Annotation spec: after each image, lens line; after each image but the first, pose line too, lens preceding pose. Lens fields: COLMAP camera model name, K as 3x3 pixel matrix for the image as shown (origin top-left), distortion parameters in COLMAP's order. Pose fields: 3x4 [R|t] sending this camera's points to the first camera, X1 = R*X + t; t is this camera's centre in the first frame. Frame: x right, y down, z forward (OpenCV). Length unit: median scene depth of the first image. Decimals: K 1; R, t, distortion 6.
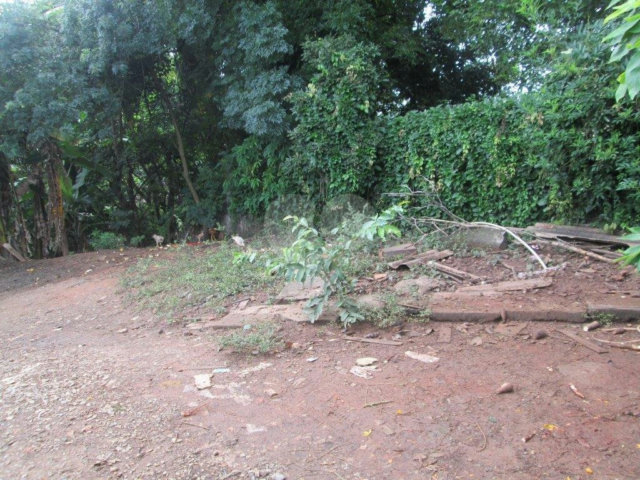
lens RADIAL K [[557.6, 0, 321.3], [0, 557.6, 242.4], [0, 0, 1]] dist [-0.057479, 0.058656]
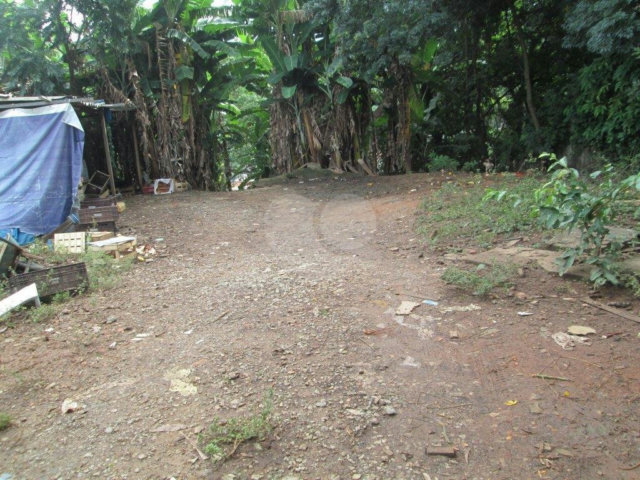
lens RADIAL K [[557.6, 0, 317.9], [0, 557.6, 239.7], [0, 0, 1]] dist [-0.057479, 0.058656]
pose [[0.763150, 0.160432, -0.625990, 0.132136], [-0.075147, 0.984153, 0.160613, -0.014261], [0.641837, -0.075531, 0.763112, 0.046555]]
